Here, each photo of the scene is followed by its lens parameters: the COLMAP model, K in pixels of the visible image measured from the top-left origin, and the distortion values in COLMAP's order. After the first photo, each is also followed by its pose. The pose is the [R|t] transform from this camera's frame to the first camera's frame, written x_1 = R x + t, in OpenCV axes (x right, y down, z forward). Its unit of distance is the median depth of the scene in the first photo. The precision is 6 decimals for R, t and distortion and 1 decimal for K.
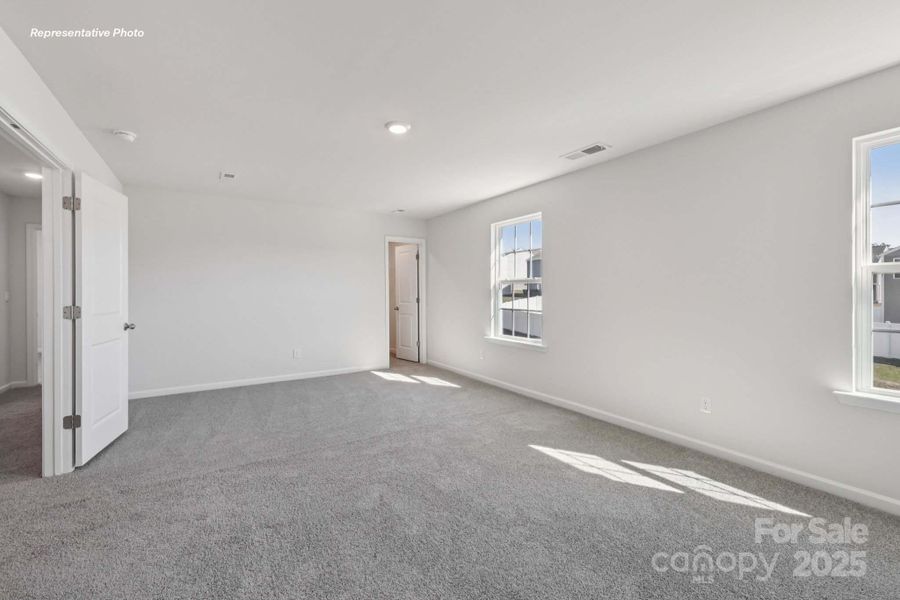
lens RADIAL K [[375.8, 0, 448.8], [0, 375.8, 292.6], [0, 0, 1]] dist [-0.001408, -0.000190]
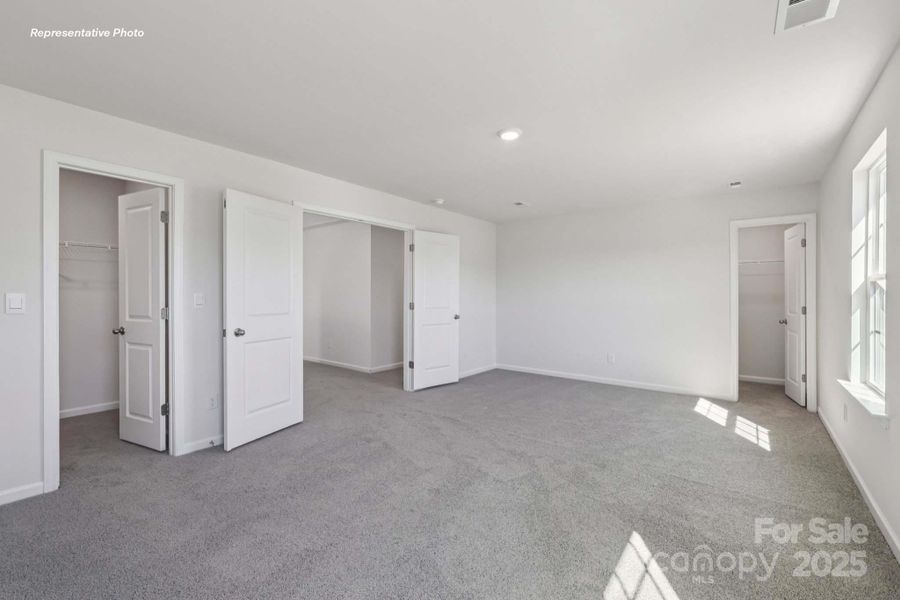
lens RADIAL K [[380.4, 0, 450.0], [0, 380.4, 300.0], [0, 0, 1]] dist [-0.001804, -0.000182]
pose [[0.334002, 0.014988, -0.942453, 0.649469], [-0.007784, 0.999883, 0.013143, -0.002549], [0.942540, 0.002946, 0.334080, 0.427462]]
